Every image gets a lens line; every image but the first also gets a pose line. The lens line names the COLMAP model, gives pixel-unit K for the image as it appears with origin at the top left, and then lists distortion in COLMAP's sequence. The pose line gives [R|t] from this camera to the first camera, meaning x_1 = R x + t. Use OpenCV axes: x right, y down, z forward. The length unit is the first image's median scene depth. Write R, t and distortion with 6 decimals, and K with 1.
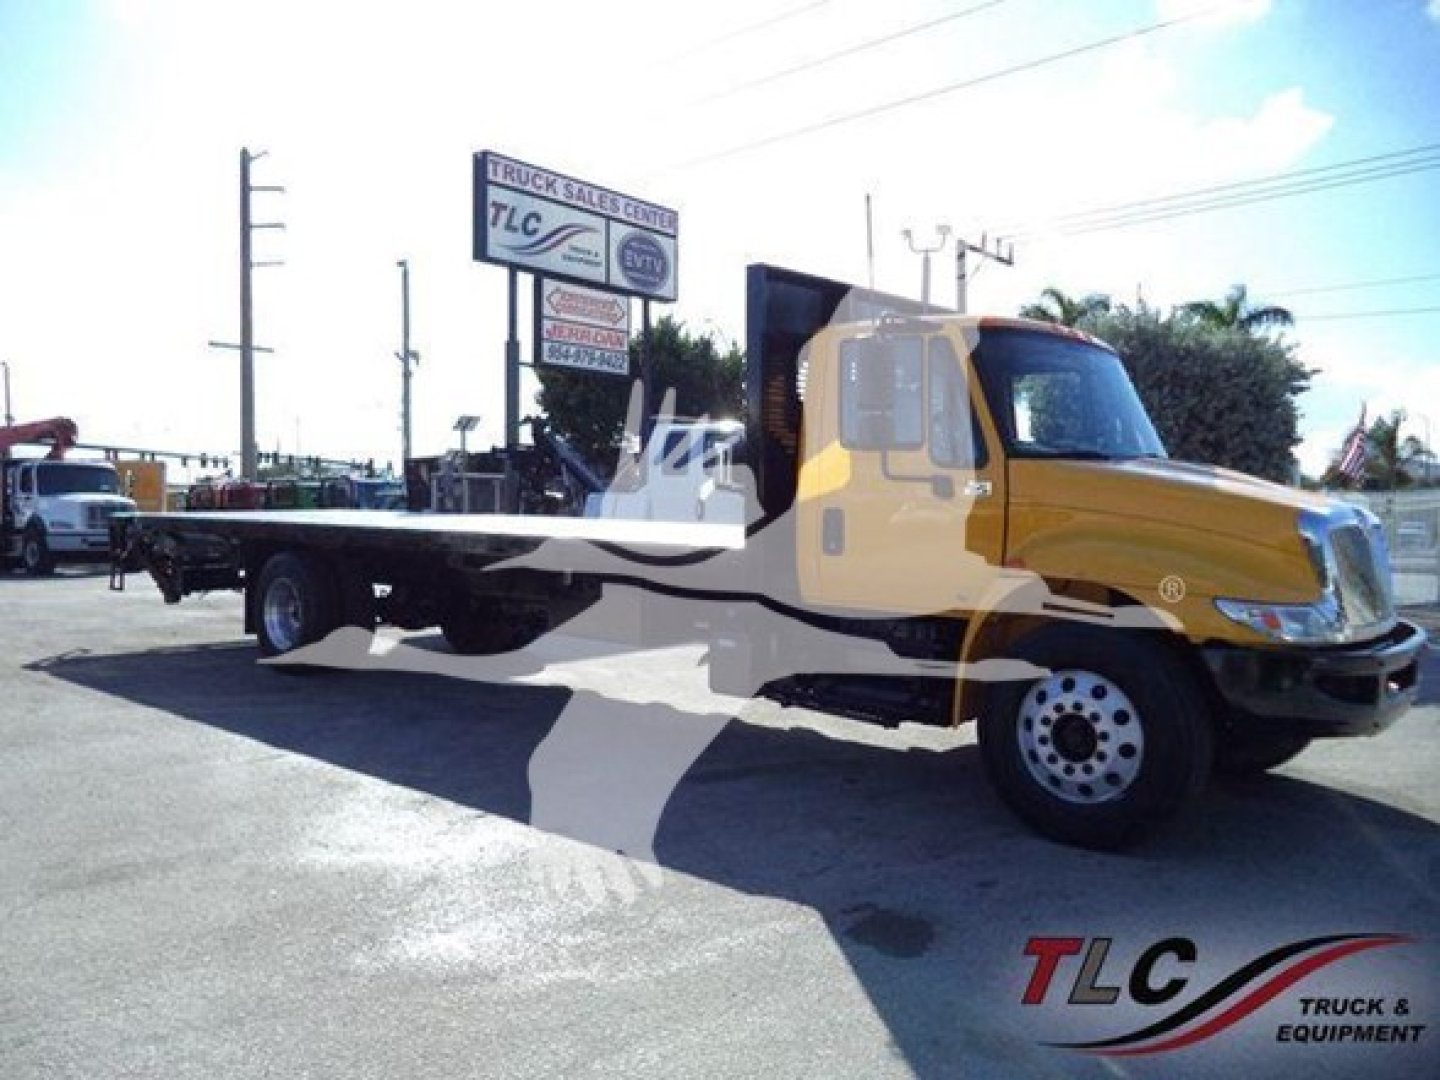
lens RADIAL K [[1160.5, 0, 756.6], [0, 1160.5, 545.1], [0, 0, 1]] dist [-0.004889, -0.015442]
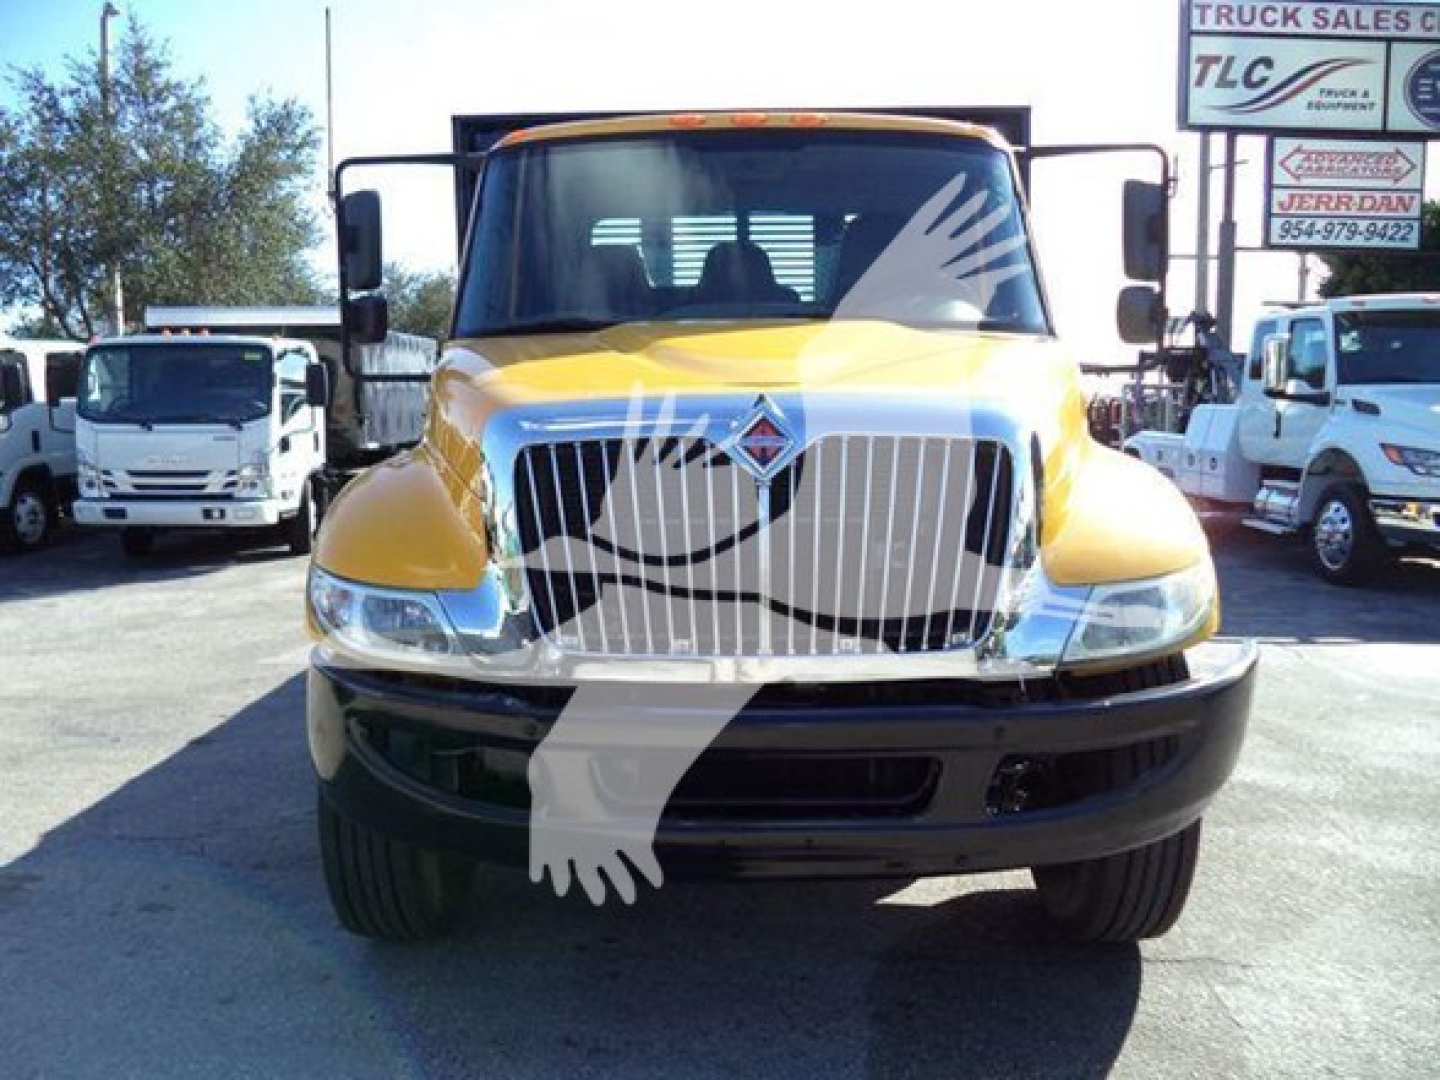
lens RADIAL K [[1179.3, 0, 720.3], [0, 1179.3, 569.8], [0, 0, 1]] dist [-0.014482, 0.001085]
pose [[0.649870, 0.088228, -0.754907, 0.206515], [-0.021609, 0.994983, 0.097684, -0.002897], [0.759738, -0.047169, 0.648516, 0.162085]]
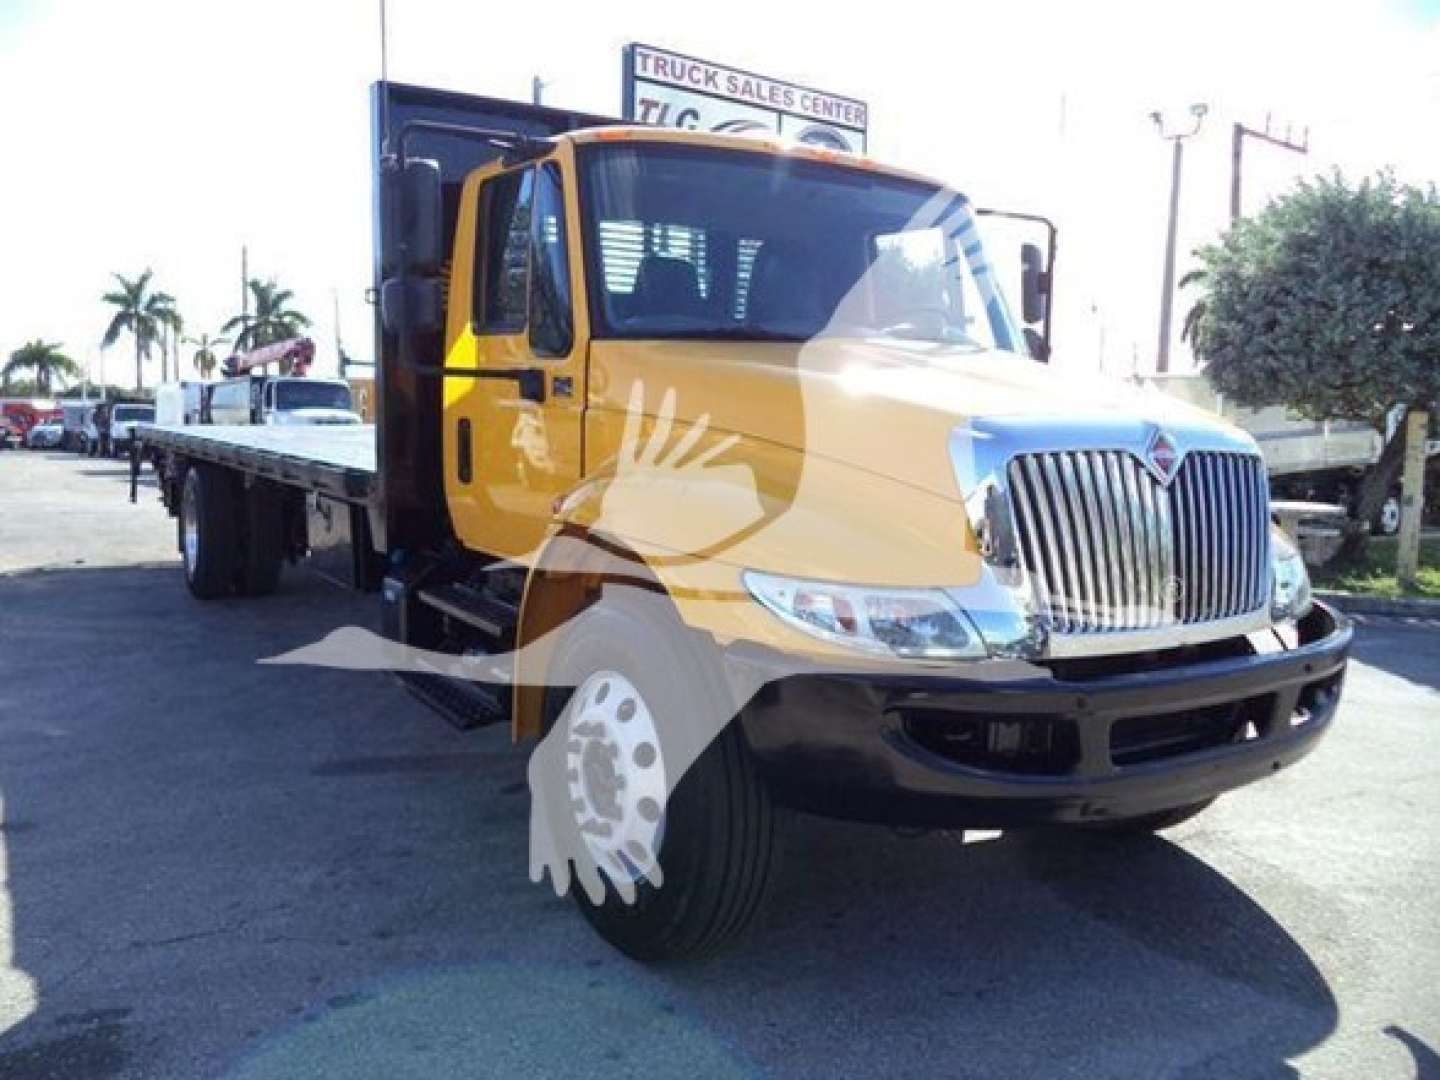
lens RADIAL K [[1160.5, 0, 756.6], [0, 1160.5, 545.1], [0, 0, 1]] dist [-0.004889, -0.015442]
pose [[0.961580, 0.042701, -0.271182, 0.123574], [-0.025381, 0.997426, 0.067059, -0.001504], [0.273348, -0.057600, 0.960189, 0.098605]]
